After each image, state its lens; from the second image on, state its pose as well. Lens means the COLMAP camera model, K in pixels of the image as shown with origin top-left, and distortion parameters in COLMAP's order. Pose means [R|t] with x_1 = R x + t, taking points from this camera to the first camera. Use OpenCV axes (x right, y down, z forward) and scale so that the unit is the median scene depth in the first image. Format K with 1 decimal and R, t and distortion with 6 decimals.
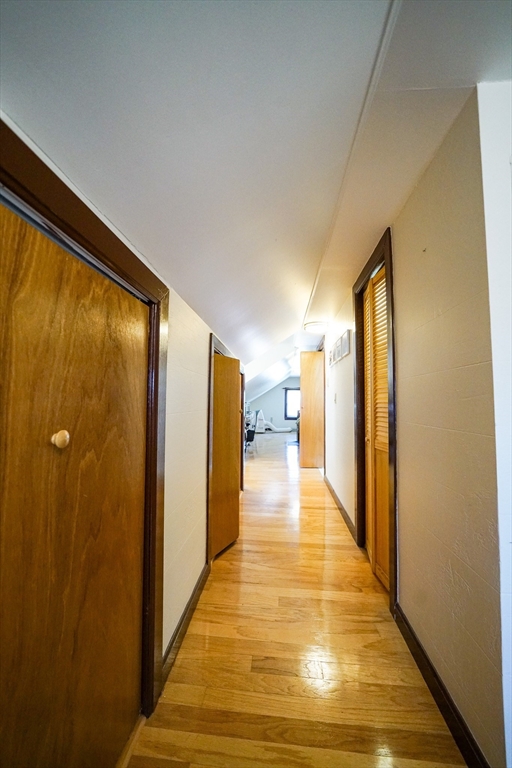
lens RADIAL K [[282.4, 0, 256.0], [0, 282.4, 388.1], [0, 0, 1]] dist [-0.000222, -0.000006]
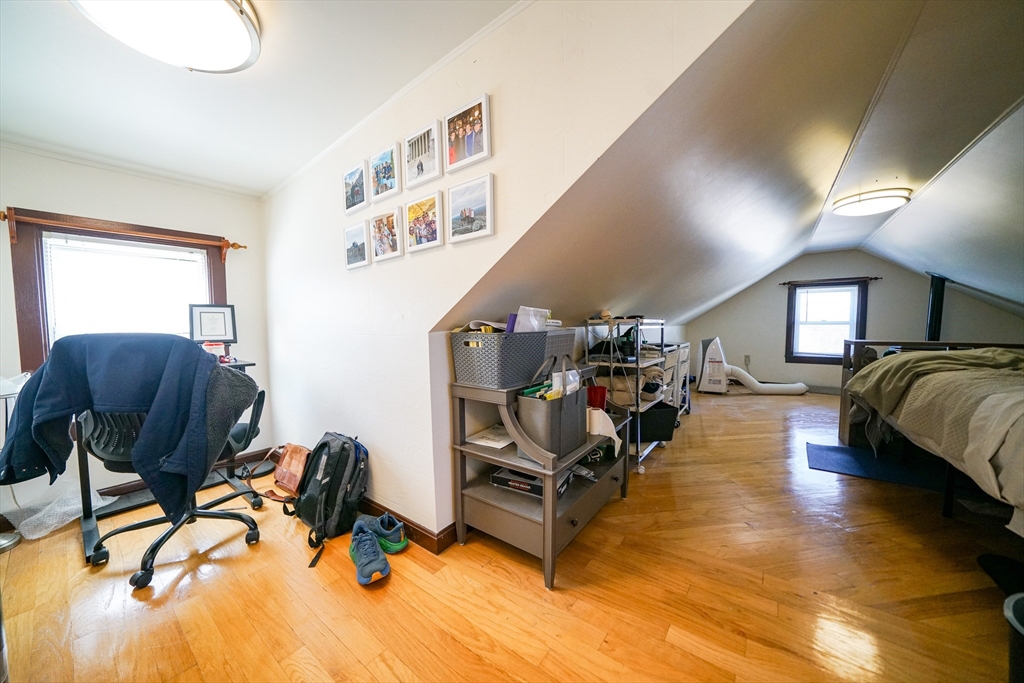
lens RADIAL K [[353.8, 0, 505.0], [0, 353.8, 346.4], [0, 0, 1]] dist [-0.019079, 0.000835]
pose [[0.845757, 0.012722, -0.533416, 0.033921], [0.046343, 0.994186, 0.097190, 0.026844], [0.531551, -0.106919, 0.840251, 0.441503]]
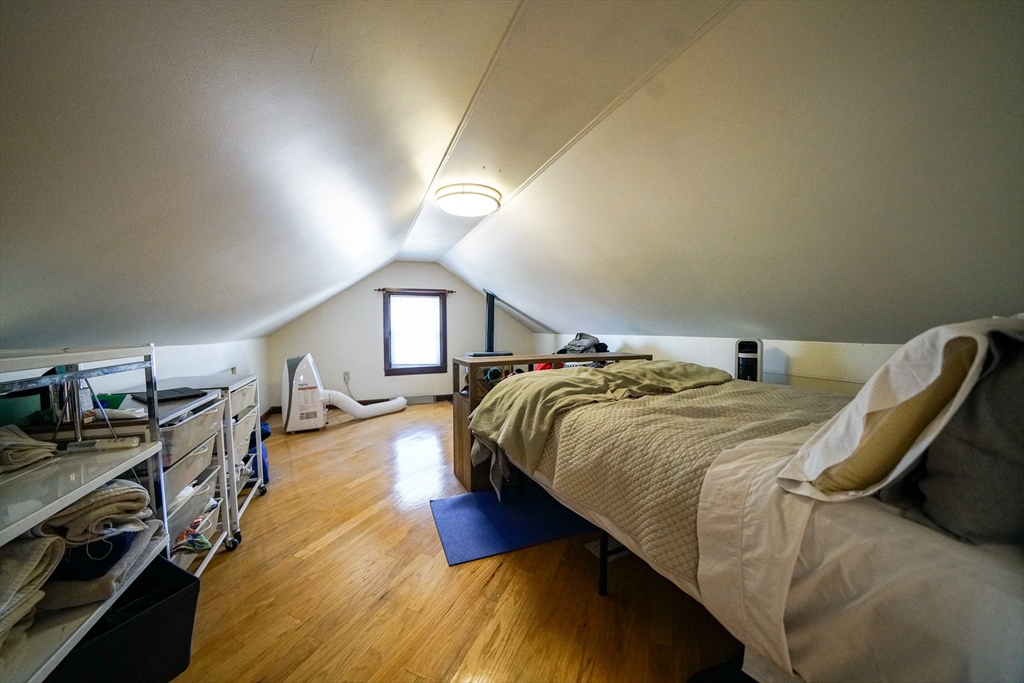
lens RADIAL K [[353.8, 0, 509.4], [0, 353.8, 344.7], [0, 0, 1]] dist [-0.019079, 0.000835]
pose [[0.885807, -0.046186, 0.461750, 0.040957], [-0.002427, 0.994560, 0.104137, 0.027404], [-0.464048, -0.093366, 0.880876, 0.630386]]
